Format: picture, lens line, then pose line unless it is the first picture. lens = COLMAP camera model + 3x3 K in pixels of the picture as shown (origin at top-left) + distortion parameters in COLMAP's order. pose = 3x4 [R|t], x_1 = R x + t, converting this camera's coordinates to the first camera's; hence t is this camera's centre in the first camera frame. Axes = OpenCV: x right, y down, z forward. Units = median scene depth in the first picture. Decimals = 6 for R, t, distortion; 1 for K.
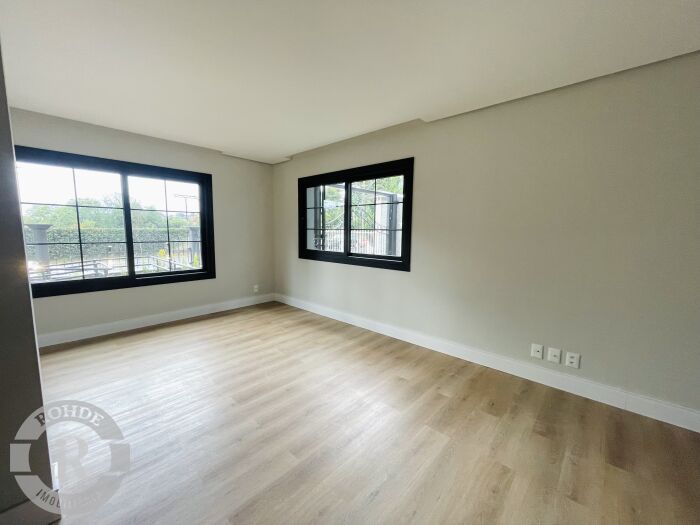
lens RADIAL K [[282.6, 0, 348.4], [0, 282.6, 261.8], [0, 0, 1]] dist [-0.001698, 0.000264]
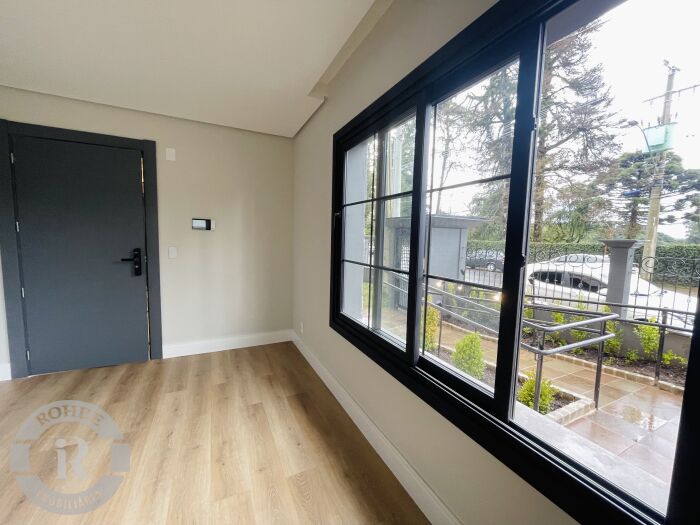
lens RADIAL K [[282.6, 0, 348.4], [0, 282.6, 261.8], [0, 0, 1]] dist [-0.001698, 0.000264]
pose [[-0.356745, 0.066584, -0.931826, -0.338928], [-0.132309, 0.983801, 0.120952, -0.118442], [0.924785, 0.166438, -0.342156, 0.970366]]
